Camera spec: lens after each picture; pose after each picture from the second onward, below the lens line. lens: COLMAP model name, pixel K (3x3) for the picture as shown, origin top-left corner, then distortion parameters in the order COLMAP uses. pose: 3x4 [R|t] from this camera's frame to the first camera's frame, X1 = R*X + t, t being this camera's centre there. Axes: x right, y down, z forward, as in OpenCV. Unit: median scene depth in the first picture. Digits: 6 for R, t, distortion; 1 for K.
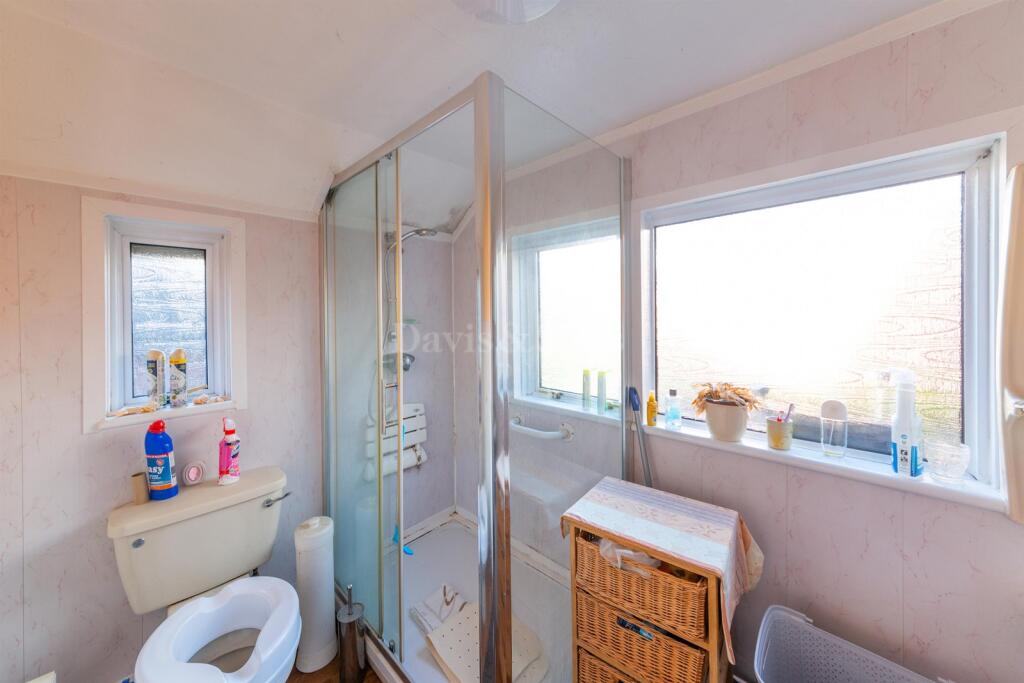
lens RADIAL K [[366.9, 0, 511.9], [0, 366.9, 328.1], [0, 0, 1]] dist [0.000179, -0.000026]
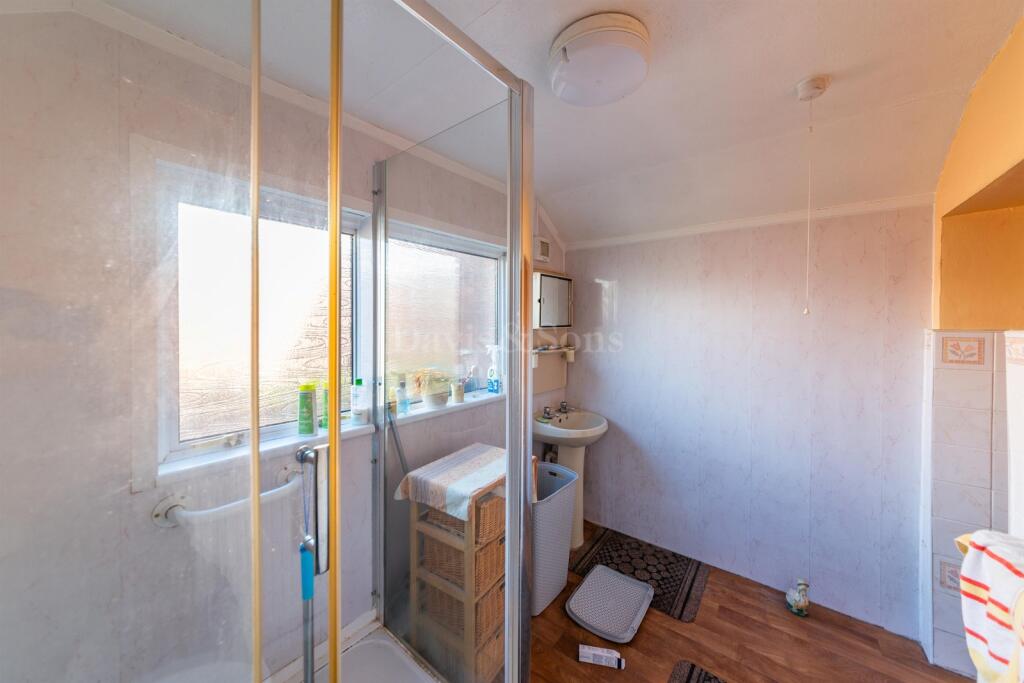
lens RADIAL K [[366.9, 0, 511.9], [0, 366.9, 328.1], [0, 0, 1]] dist [0.000179, -0.000026]
pose [[-0.071714, -0.004131, 0.997417, -0.926896], [0.022476, 0.999731, 0.005757, 0.002458], [-0.997172, 0.022831, -0.071602, 0.911745]]
